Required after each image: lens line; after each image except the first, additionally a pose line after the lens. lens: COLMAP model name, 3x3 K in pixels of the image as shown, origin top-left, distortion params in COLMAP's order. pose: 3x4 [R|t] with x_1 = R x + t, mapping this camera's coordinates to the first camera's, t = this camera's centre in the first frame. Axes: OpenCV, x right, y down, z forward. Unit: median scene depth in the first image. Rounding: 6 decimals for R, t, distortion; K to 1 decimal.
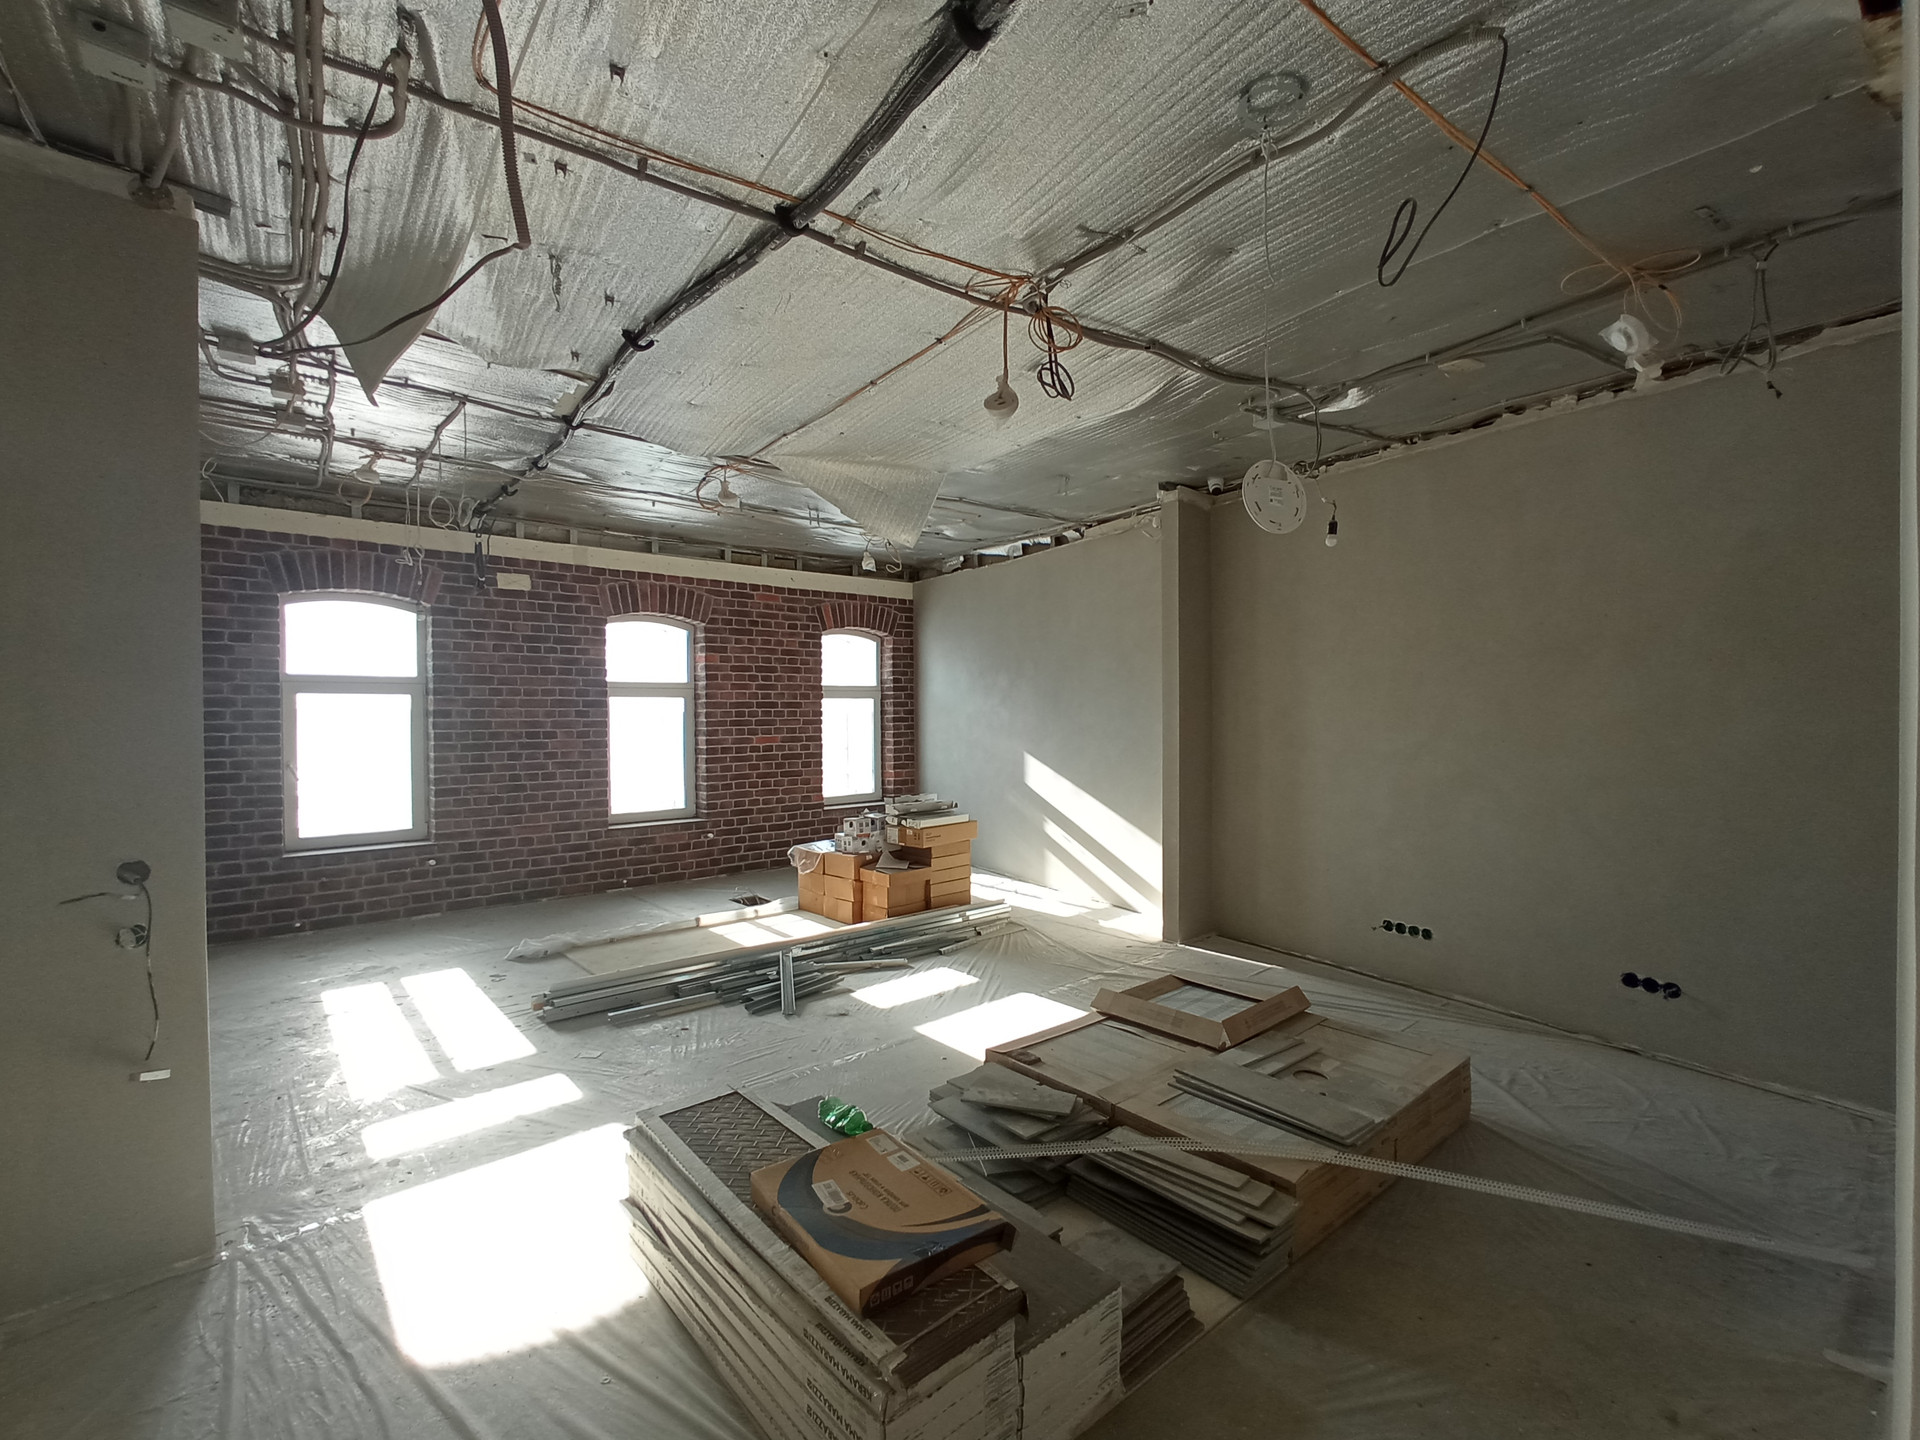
lens RADIAL K [[858.3, 0, 960.0], [0, 858.3, 720.0], [0, 0, 1]] dist [-0.006378, 0.000162]
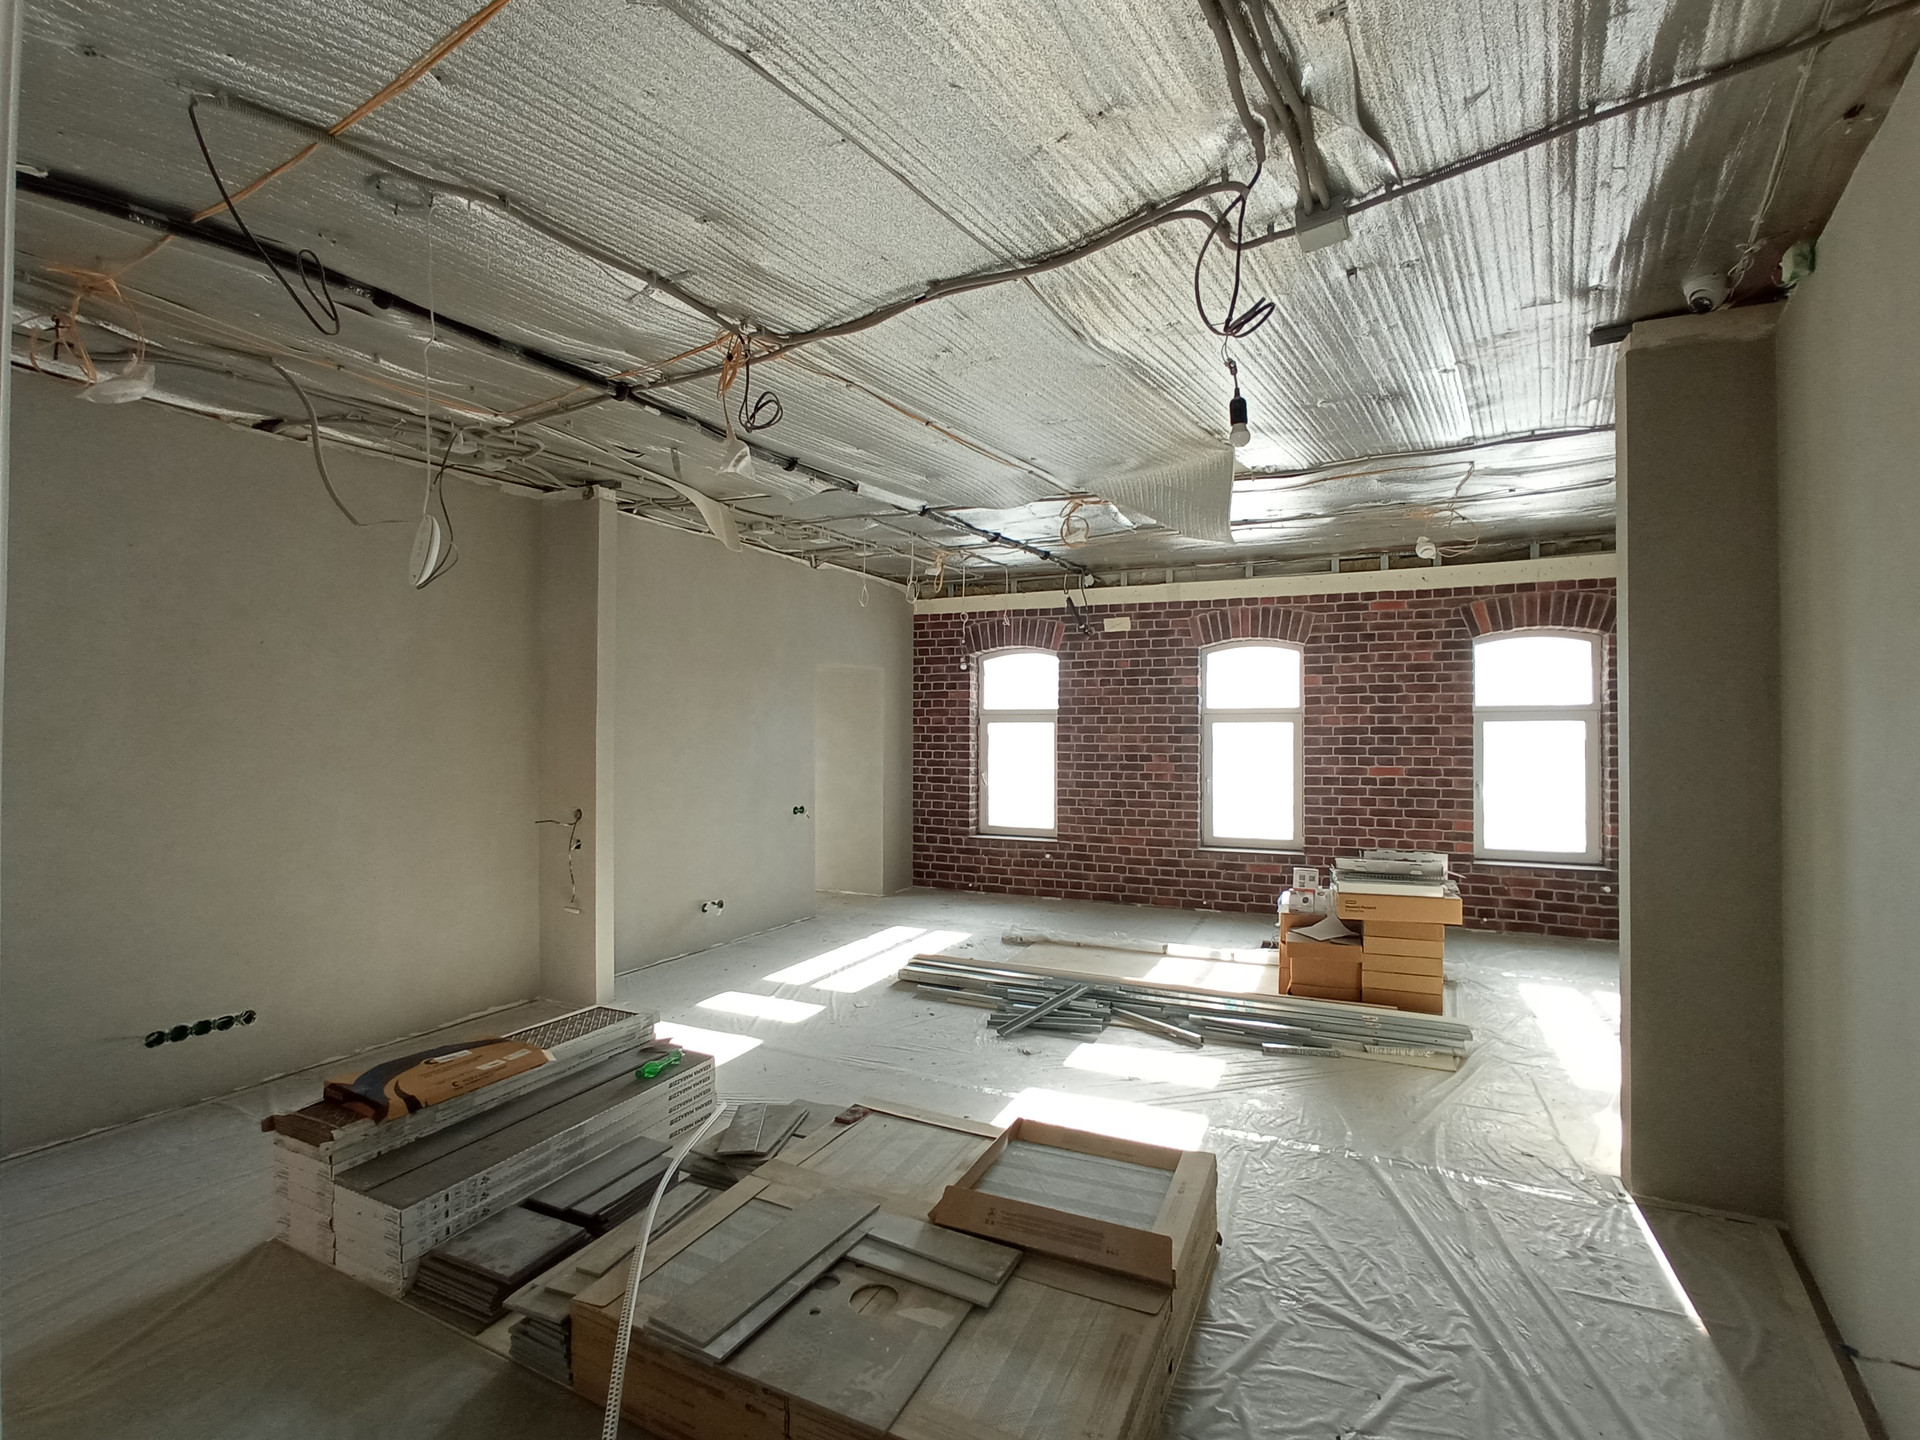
lens RADIAL K [[842.2, 0, 960.0], [0, 842.2, 720.0], [0, 0, 1]] dist [-0.066437, 0.000253]
pose [[0.428739, -0.013389, -0.903329, 0.397303], [-0.015128, 0.999644, -0.021996, -0.004091], [0.903302, 0.023097, 0.428384, 0.310502]]
